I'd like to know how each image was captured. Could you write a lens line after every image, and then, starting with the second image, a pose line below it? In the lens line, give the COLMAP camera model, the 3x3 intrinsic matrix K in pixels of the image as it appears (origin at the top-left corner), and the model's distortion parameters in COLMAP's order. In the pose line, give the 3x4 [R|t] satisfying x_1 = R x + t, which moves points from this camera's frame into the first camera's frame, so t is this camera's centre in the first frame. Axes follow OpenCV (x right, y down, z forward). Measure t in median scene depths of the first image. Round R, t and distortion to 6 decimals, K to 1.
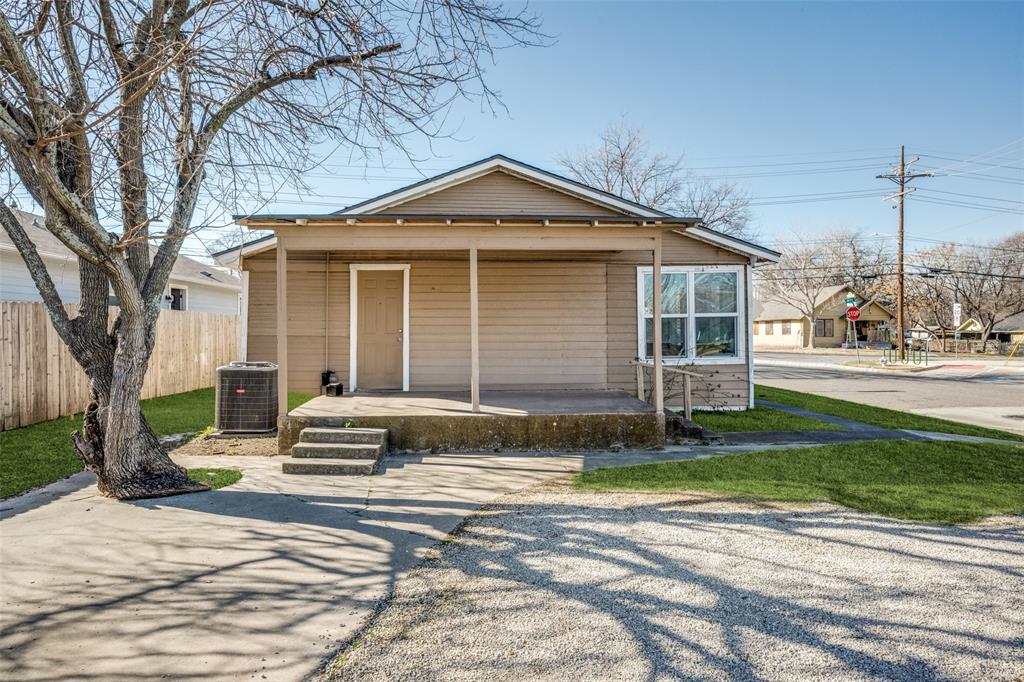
lens RADIAL K [[611.7, 0, 511.6], [0, 611.7, 324.6], [0, 0, 1]] dist [-0.004538, -0.000683]
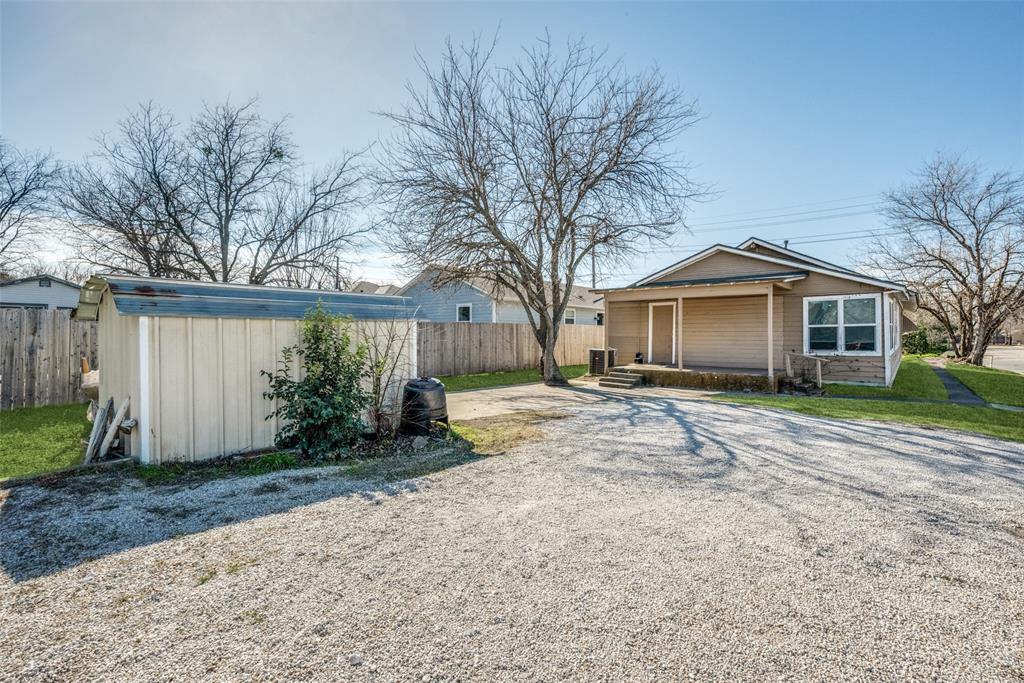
lens RADIAL K [[611.7, 0, 511.6], [0, 611.7, 325.1], [0, 0, 1]] dist [-0.004538, -0.000683]
pose [[0.722264, -0.009466, -0.691552, 0.869536], [0.000685, 0.999916, -0.012971, 0.005065], [0.691617, 0.008895, 0.722210, -0.874239]]
